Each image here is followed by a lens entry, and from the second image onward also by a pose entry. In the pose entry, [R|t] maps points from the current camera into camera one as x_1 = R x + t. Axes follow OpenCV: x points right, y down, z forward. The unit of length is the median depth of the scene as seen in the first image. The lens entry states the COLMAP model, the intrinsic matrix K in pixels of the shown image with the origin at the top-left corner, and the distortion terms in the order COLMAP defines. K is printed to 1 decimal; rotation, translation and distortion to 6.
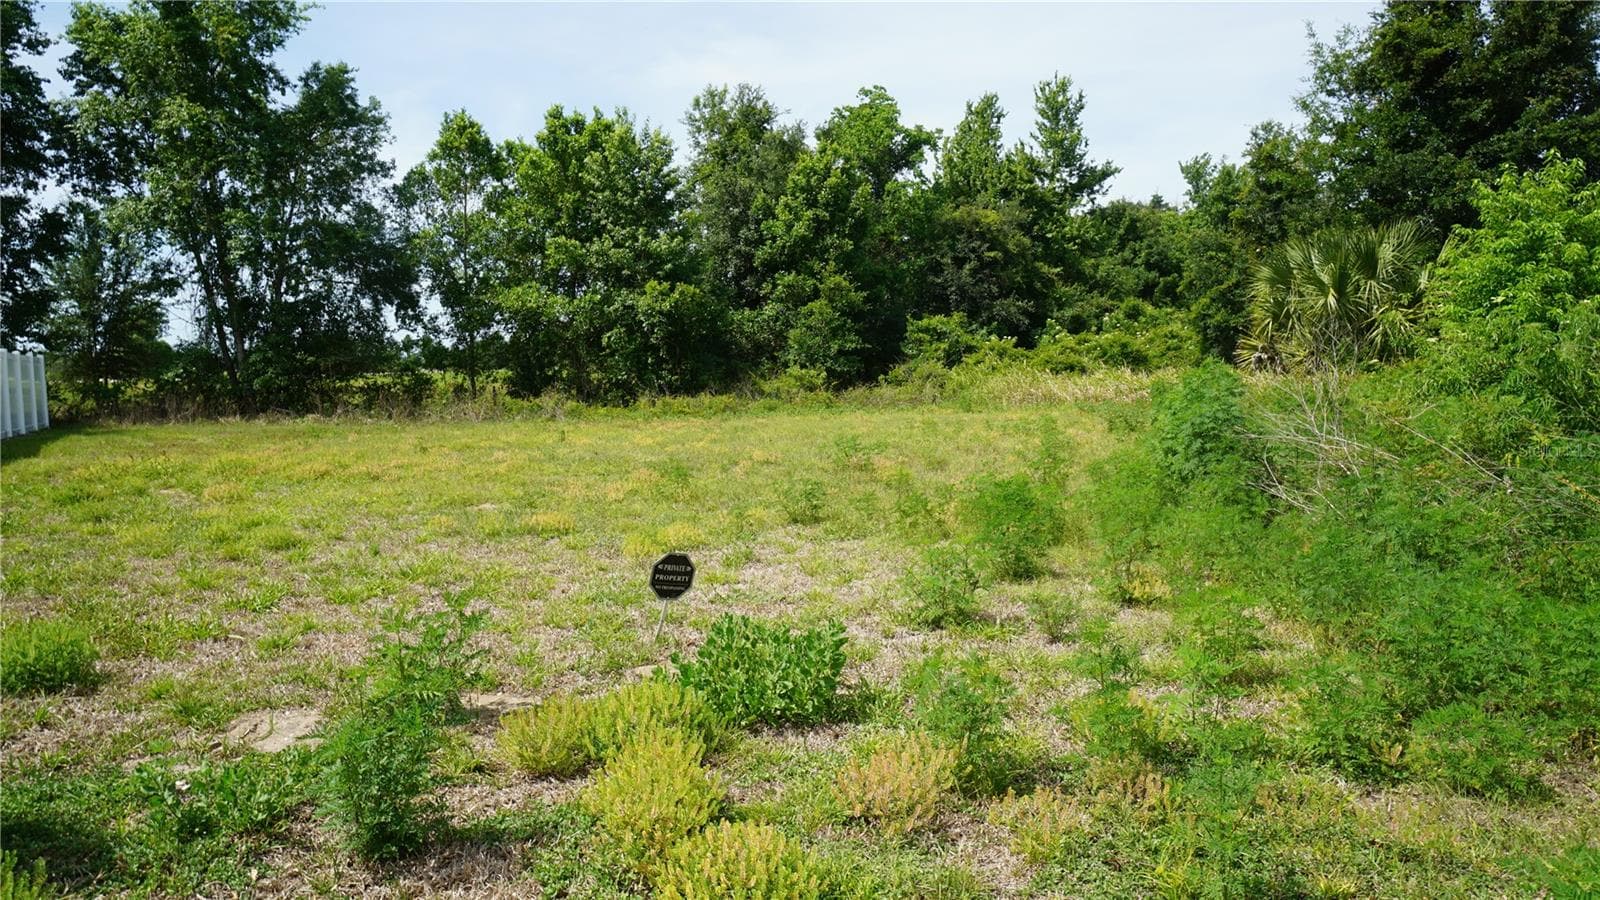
lens RADIAL K [[1041.3, 0, 798.3], [0, 1041.3, 438.3], [0, 0, 1]] dist [0.006597, 0.016346]
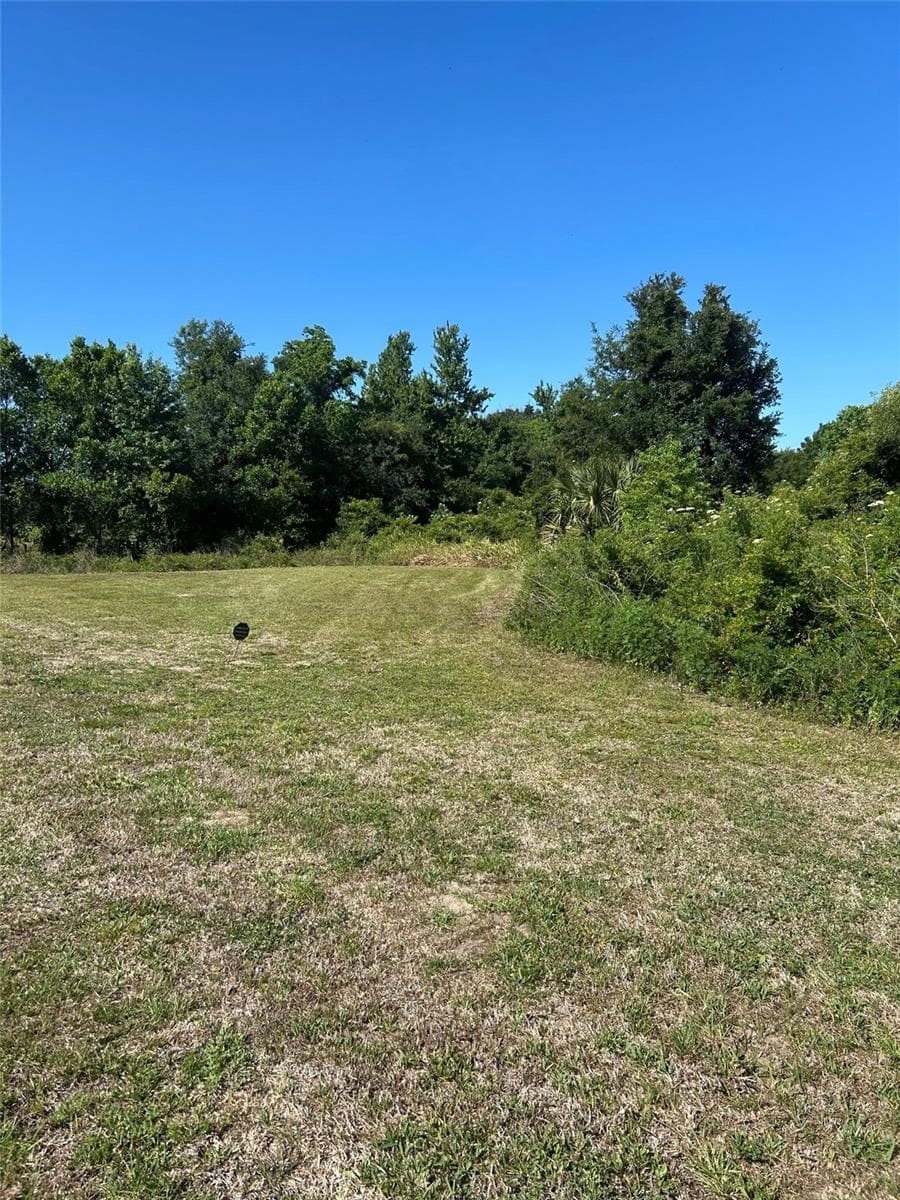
lens RADIAL K [[867.1, 0, 439.5], [0, 867.1, 609.8], [0, 0, 1]] dist [0.099249, -0.294707]
pose [[0.977598, -0.001304, 0.210475, -0.013739], [-0.004354, 0.999642, 0.026413, 0.001905], [-0.210434, -0.026738, 0.977242, -0.197487]]
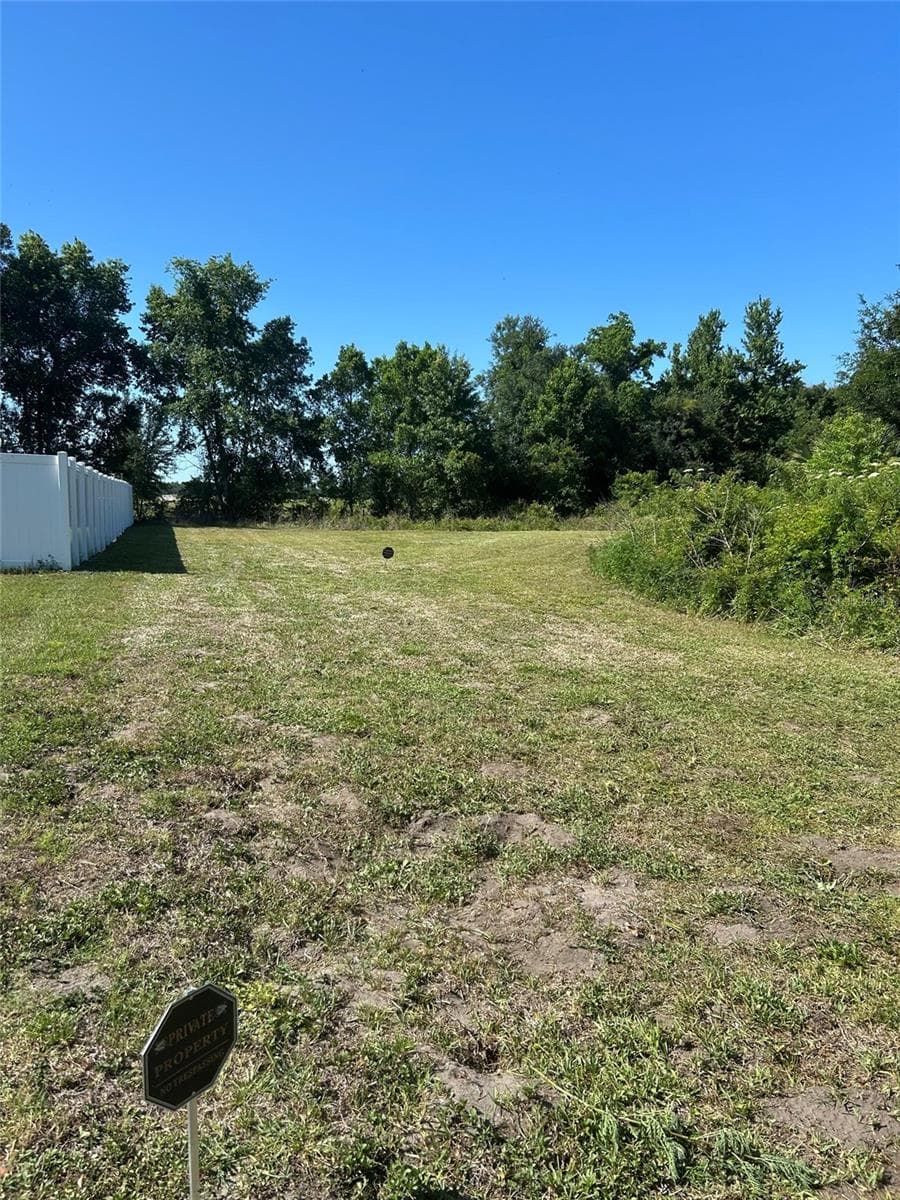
lens RADIAL K [[867.1, 0, 439.5], [0, 867.1, 609.8], [0, 0, 1]] dist [0.099249, -0.294707]
pose [[0.978003, 0.052360, -0.201914, 0.117995], [-0.041099, 0.997378, 0.059568, 0.022076], [0.204504, -0.049959, 0.977590, -0.349475]]
